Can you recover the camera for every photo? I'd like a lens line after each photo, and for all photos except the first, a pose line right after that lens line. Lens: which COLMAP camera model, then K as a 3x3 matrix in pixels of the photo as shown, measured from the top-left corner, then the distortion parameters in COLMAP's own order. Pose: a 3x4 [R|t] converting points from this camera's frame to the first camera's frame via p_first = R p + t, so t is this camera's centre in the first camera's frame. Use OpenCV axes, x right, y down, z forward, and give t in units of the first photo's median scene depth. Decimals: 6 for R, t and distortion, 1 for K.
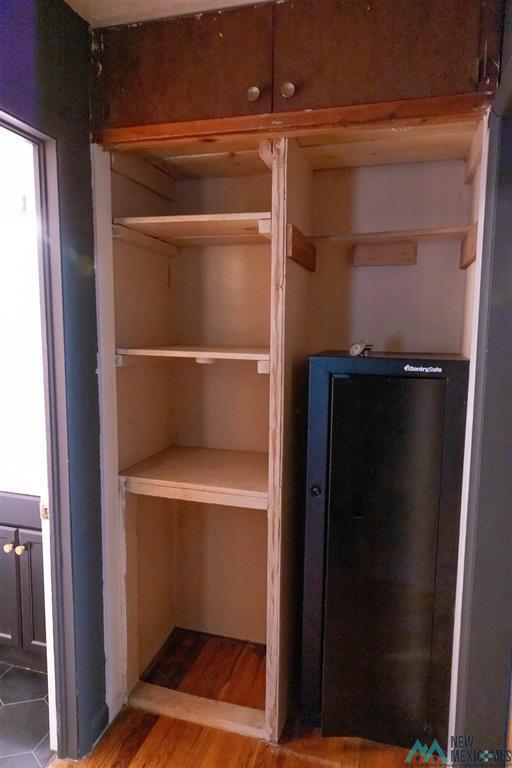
lens RADIAL K [[504.1, 0, 256.0], [0, 504.1, 384.0], [0, 0, 1]] dist [0.003583, 0.001999]
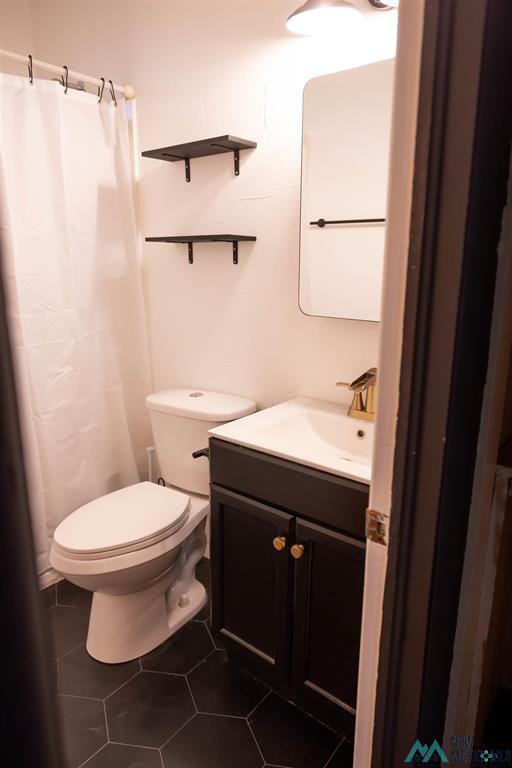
lens RADIAL K [[504.1, 0, 256.0], [0, 504.1, 384.0], [0, 0, 1]] dist [0.003583, 0.001999]
pose [[0.921664, 0.086250, -0.378280, -0.292637], [-0.039111, 0.990665, 0.130586, 0.040212], [0.386011, -0.105561, 0.916434, 0.418804]]
